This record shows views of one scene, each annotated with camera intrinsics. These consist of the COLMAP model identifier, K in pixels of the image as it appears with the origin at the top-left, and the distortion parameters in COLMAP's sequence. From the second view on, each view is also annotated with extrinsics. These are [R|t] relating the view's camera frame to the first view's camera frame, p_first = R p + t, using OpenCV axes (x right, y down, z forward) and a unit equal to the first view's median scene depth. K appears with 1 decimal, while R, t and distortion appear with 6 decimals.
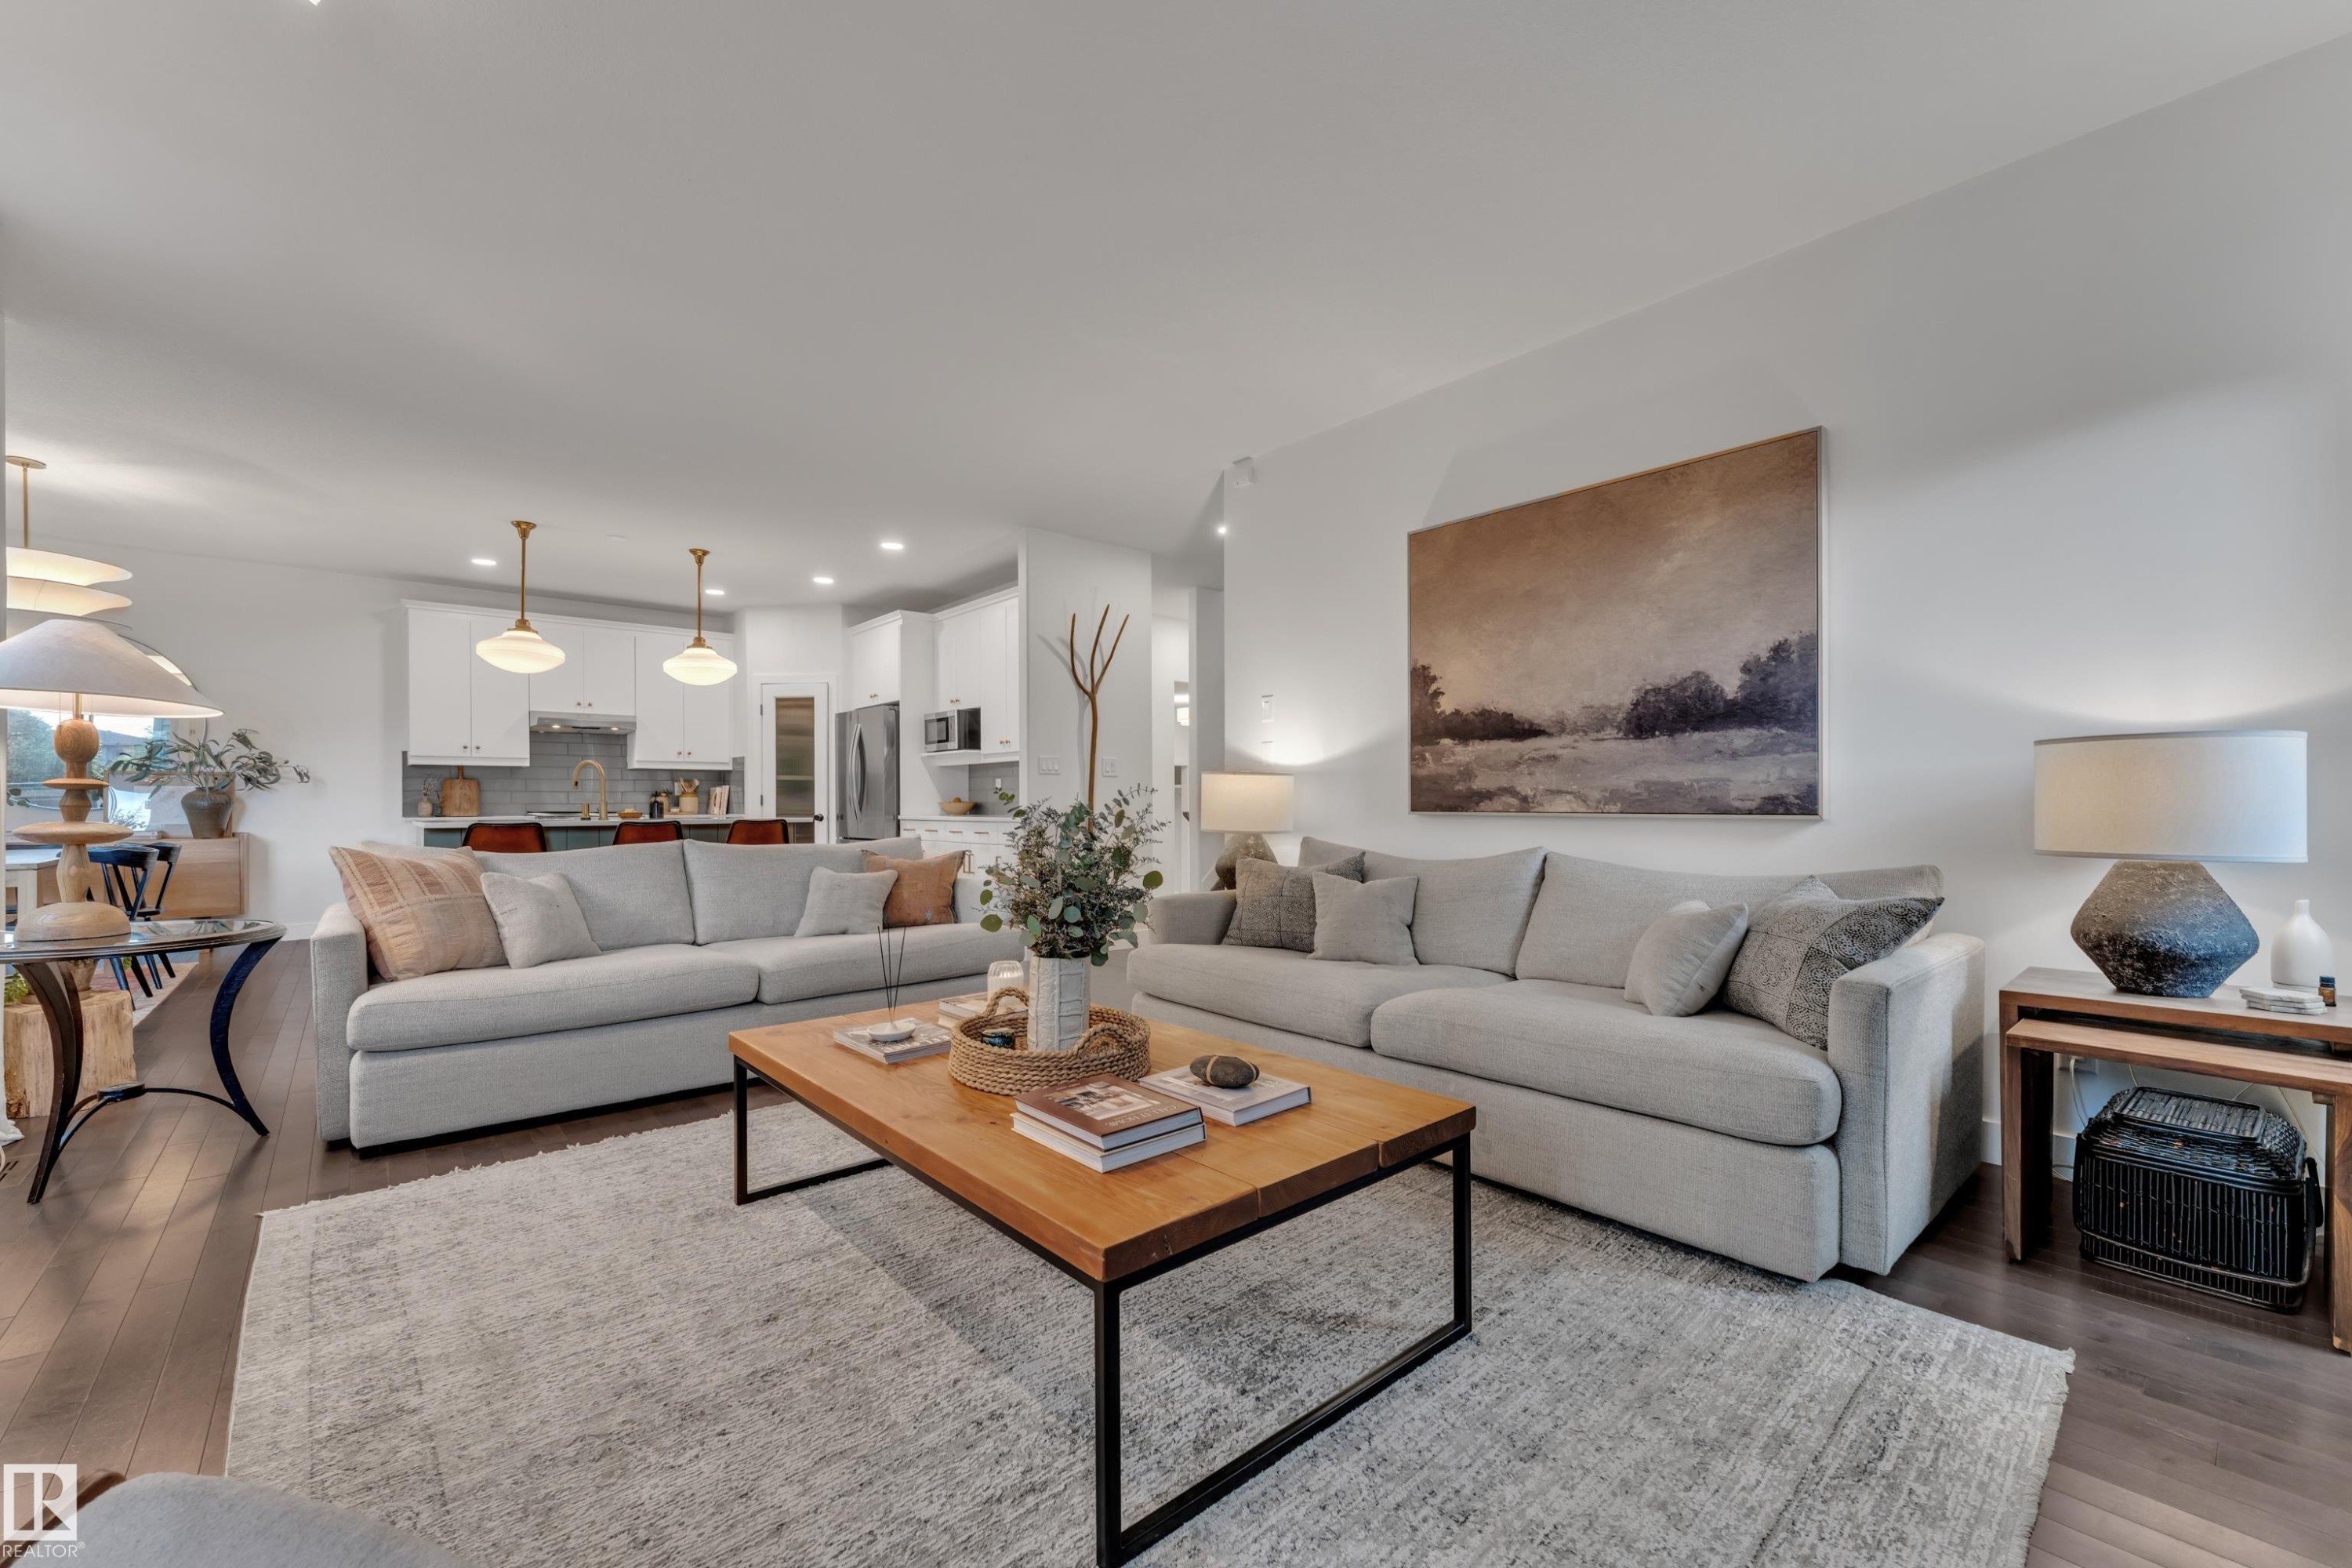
lens RADIAL K [[943.6, 0, 1167.8], [0, 943.6, 806.1], [0, 0, 1]] dist [0.002411, -0.000165]
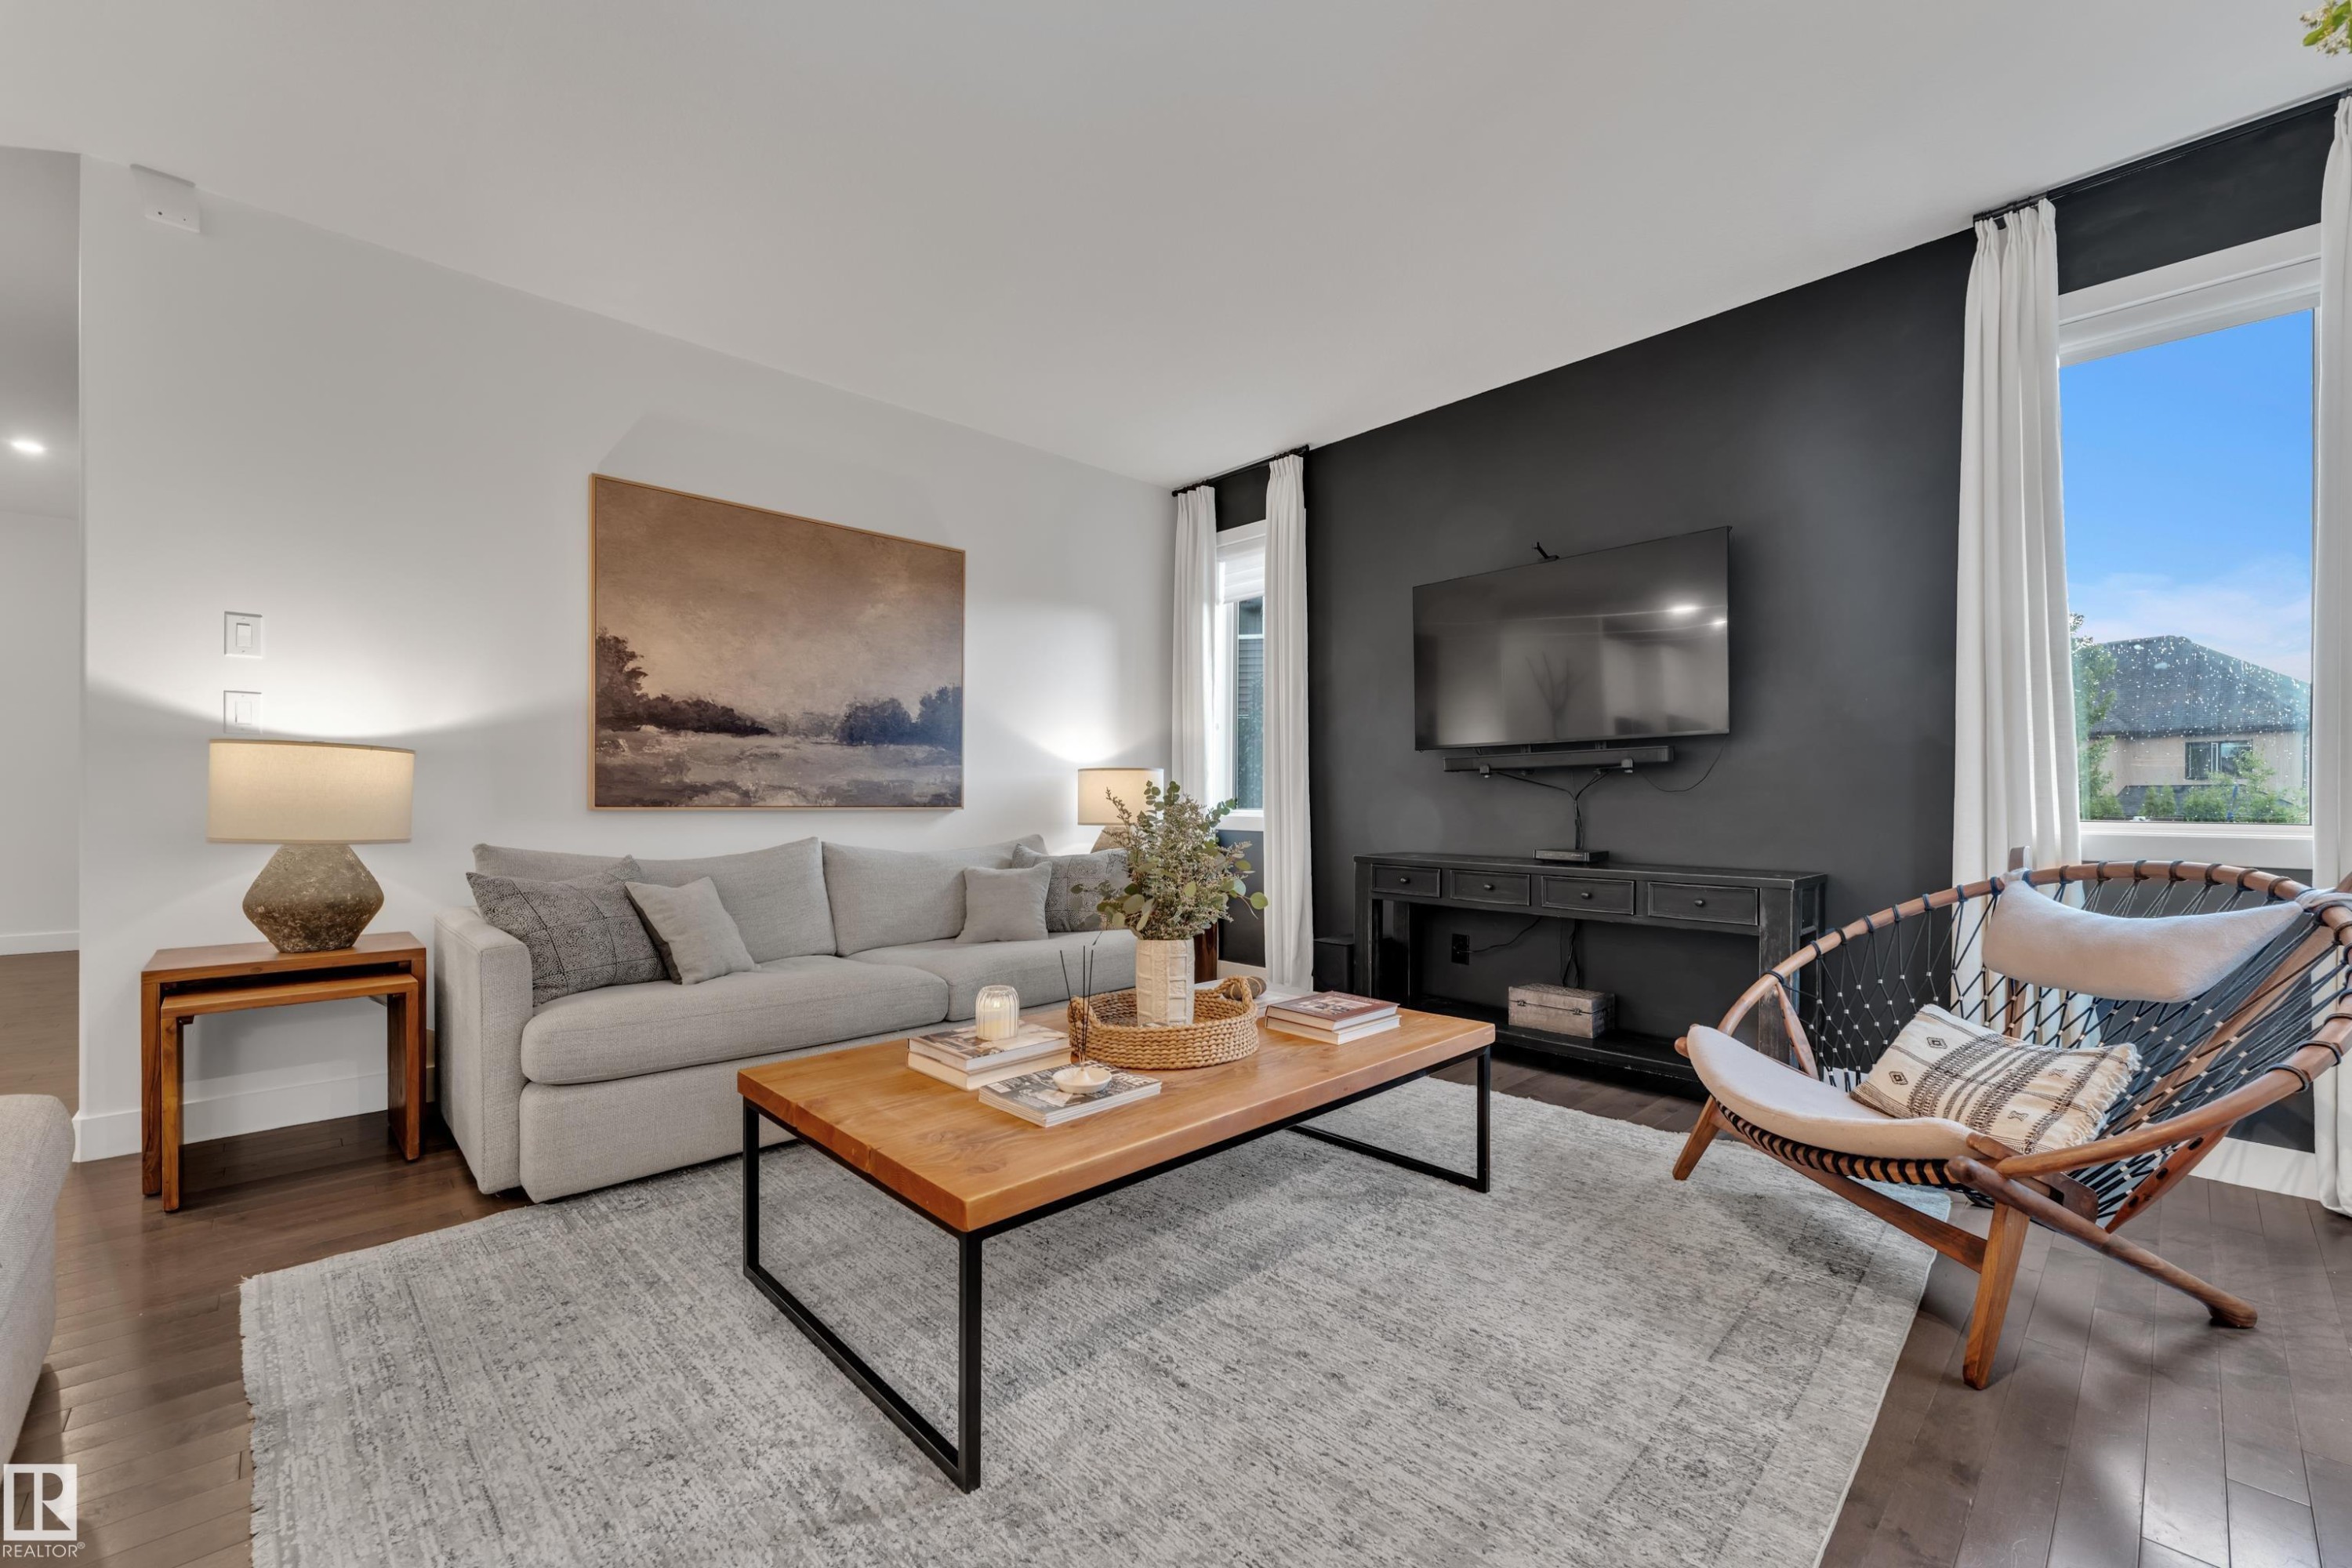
lens RADIAL K [[943.6, 0, 1169.3], [0, 943.6, 797.7], [0, 0, 1]] dist [0.002411, -0.000165]
pose [[-0.040396, 0.004031, 0.999176, -0.653616], [-0.000559, 0.999992, -0.004057, 0.000673], [-0.999184, -0.000722, -0.040393, 0.568909]]
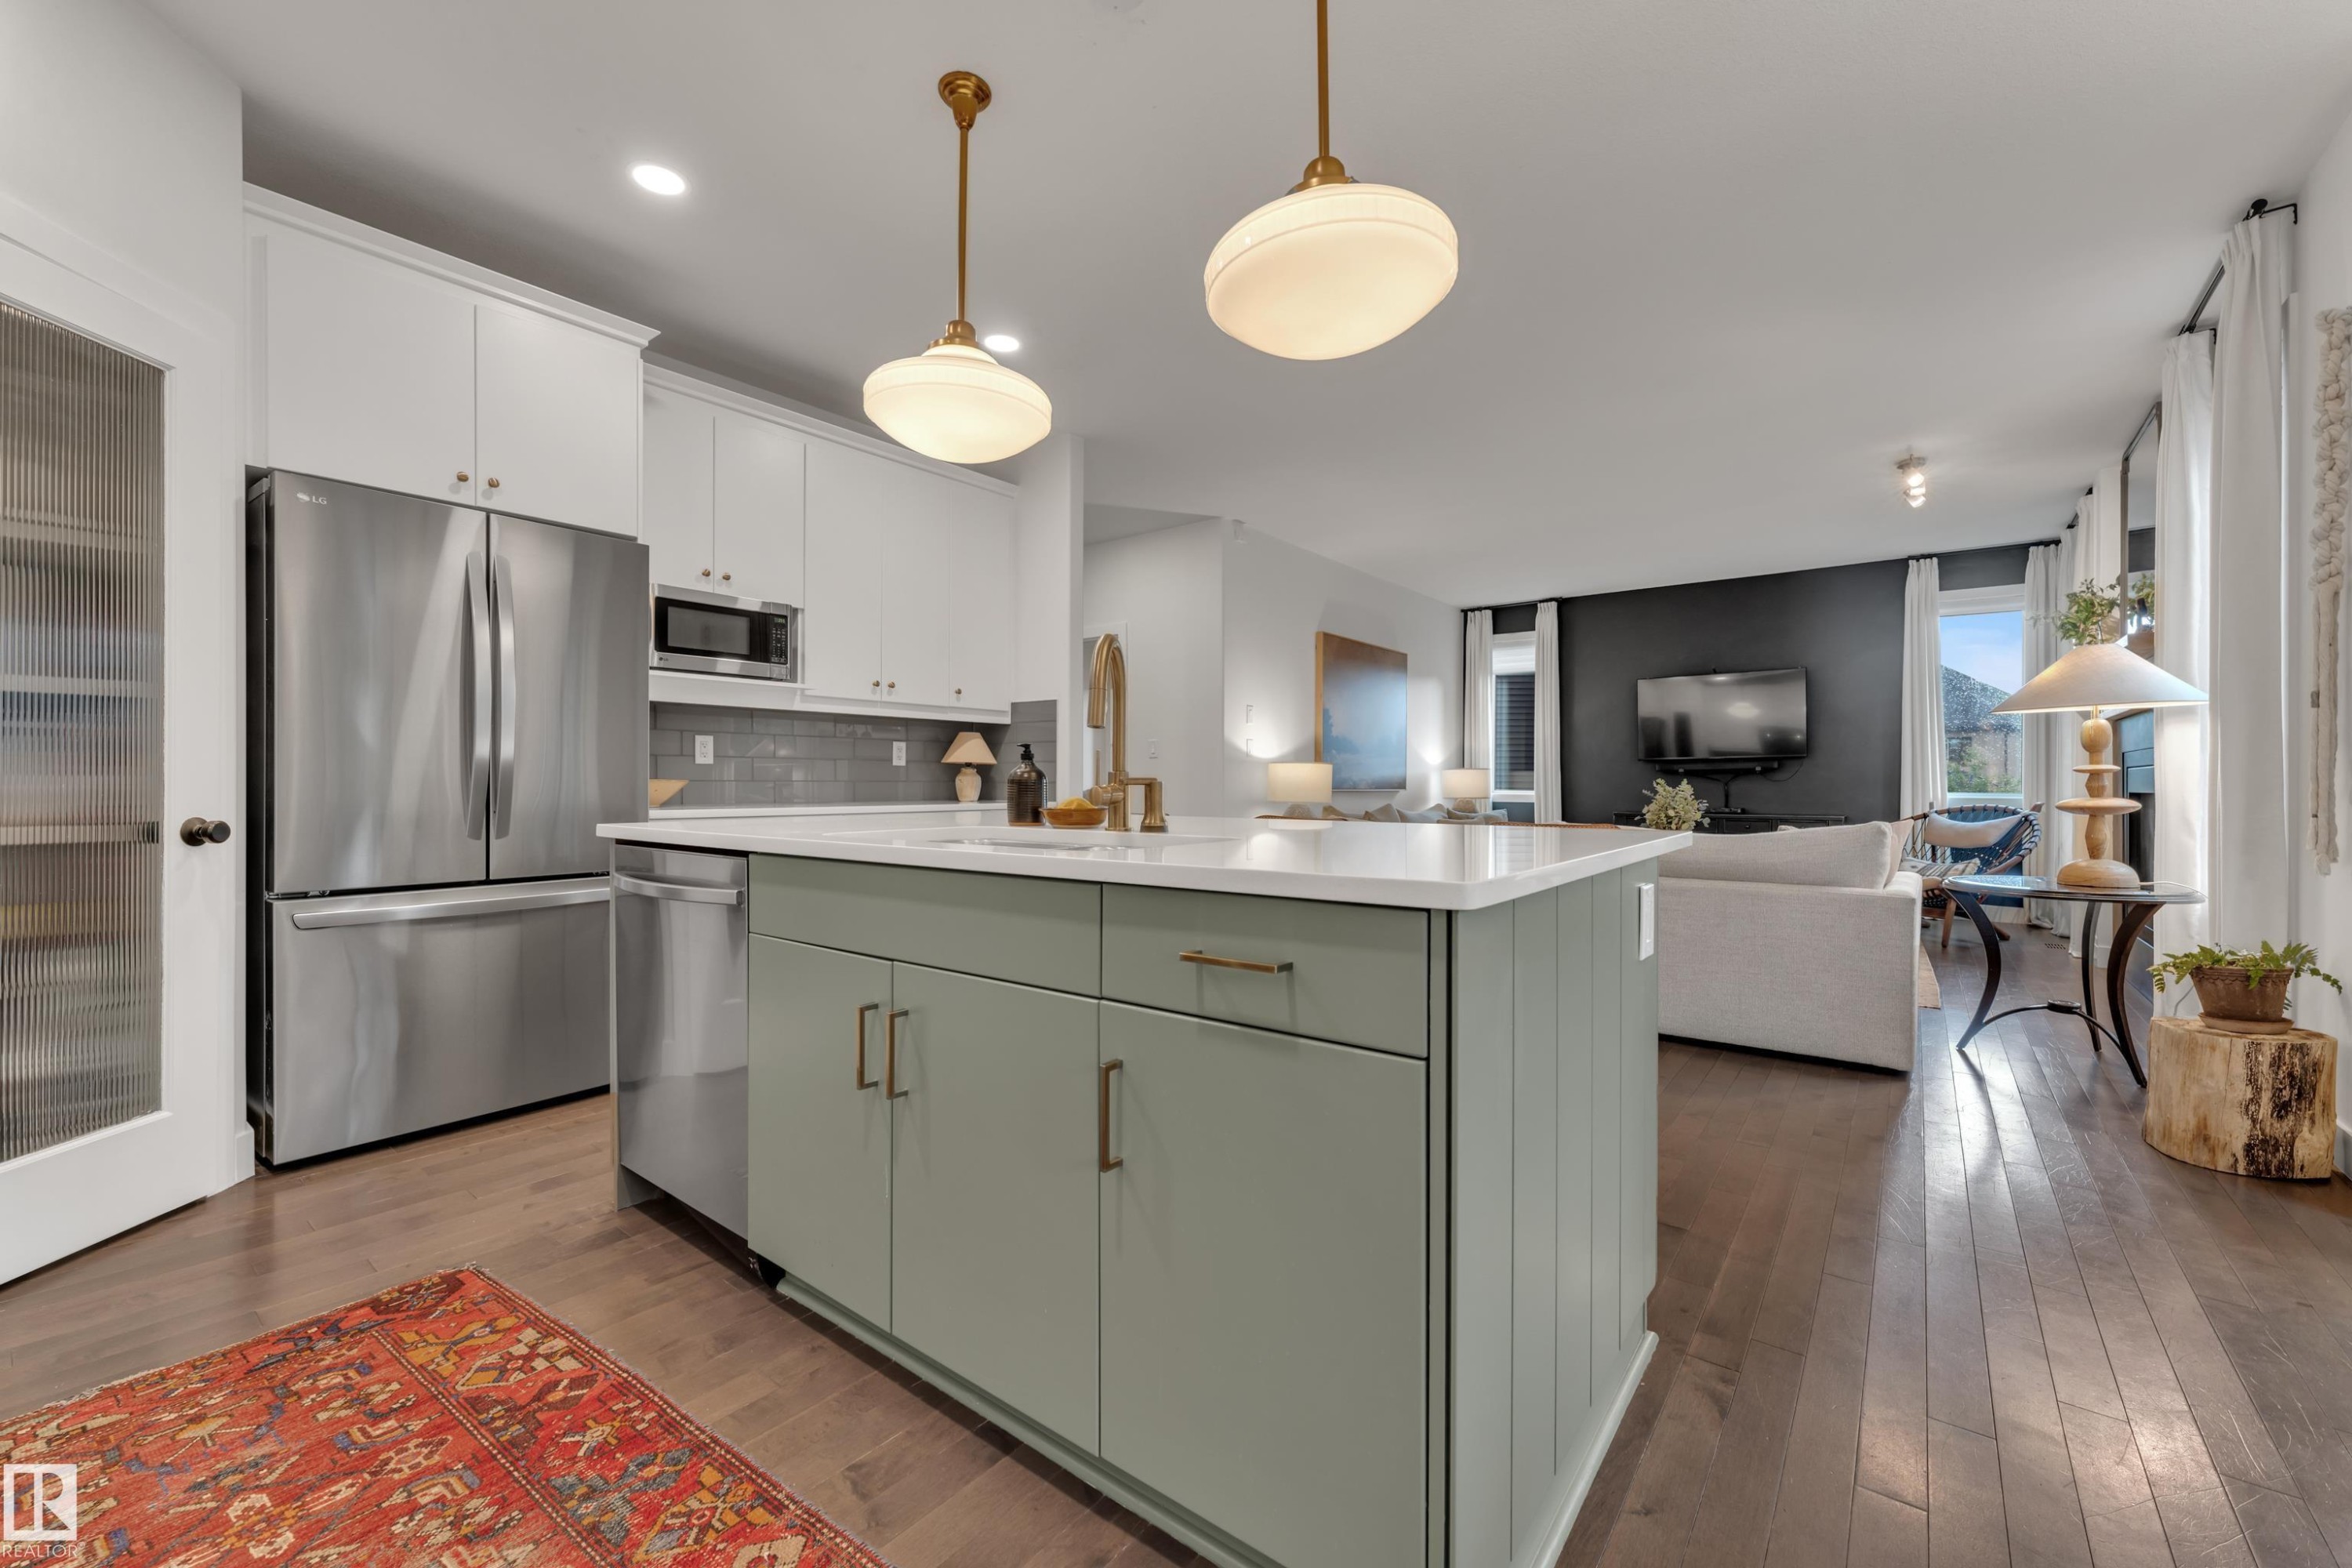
lens RADIAL K [[943.6, 0, 1158.9], [0, 943.6, 782.6], [0, 0, 1]] dist [0.002411, -0.000165]
pose [[-0.185213, 0.000648, 0.982698, -1.548037], [0.002779, 0.999996, -0.000136, -0.008743], [-0.982694, 0.002706, -0.185214, 1.770684]]
